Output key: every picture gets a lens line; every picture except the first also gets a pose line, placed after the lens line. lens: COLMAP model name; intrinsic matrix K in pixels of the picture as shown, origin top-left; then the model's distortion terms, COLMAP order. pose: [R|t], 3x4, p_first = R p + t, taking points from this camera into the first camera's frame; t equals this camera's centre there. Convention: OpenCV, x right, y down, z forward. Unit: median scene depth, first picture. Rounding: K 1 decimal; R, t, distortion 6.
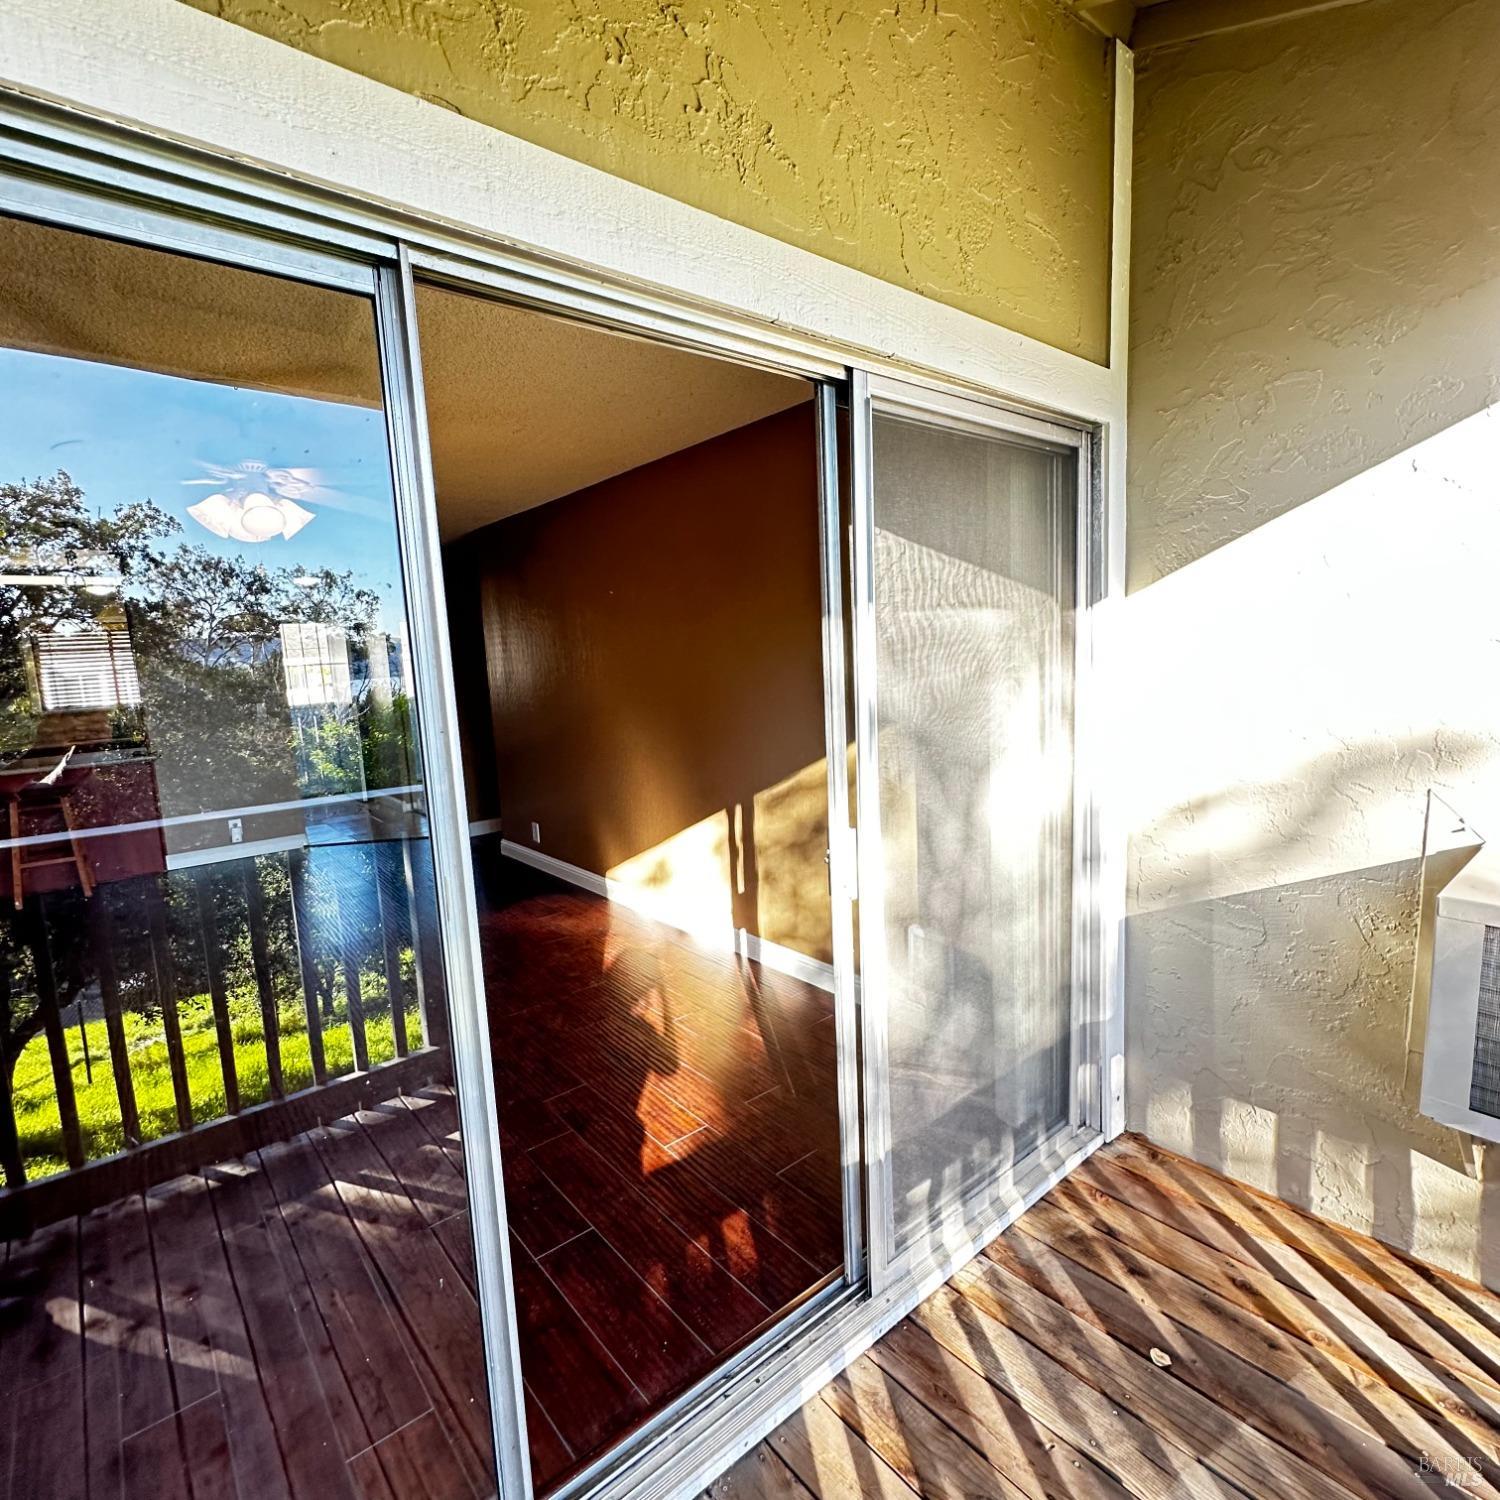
lens RADIAL K [[794.7, 0, 754.8], [0, 794.7, 752.4], [0, 0, 1]] dist [-0.001963, 0.001072]
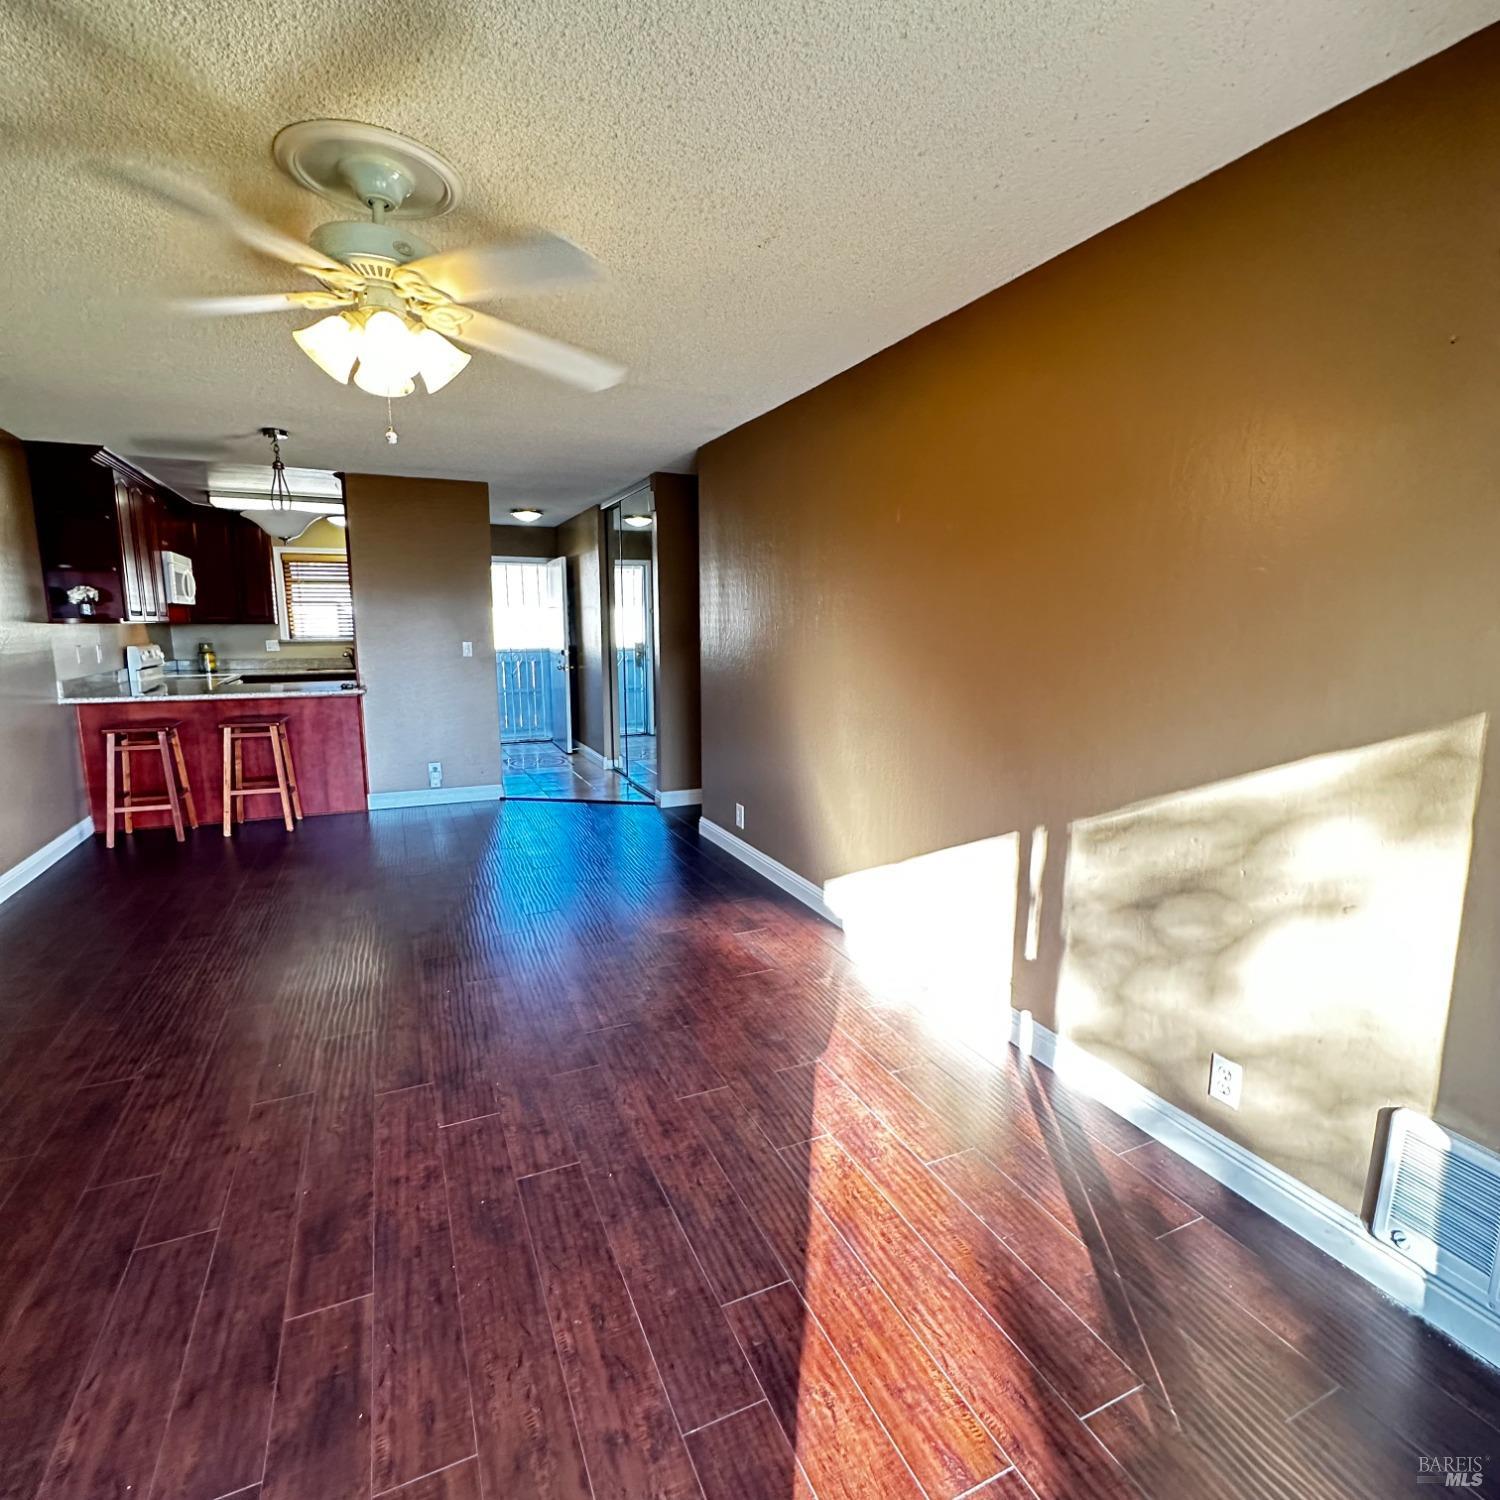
lens RADIAL K [[794.7, 0, 739.1], [0, 794.7, 746.5], [0, 0, 1]] dist [-0.001963, 0.001072]
pose [[0.959798, 0.091033, -0.265520, -0.090848], [-0.082029, 0.995621, 0.044830, -0.011607], [0.268439, -0.021247, 0.963062, 0.294182]]
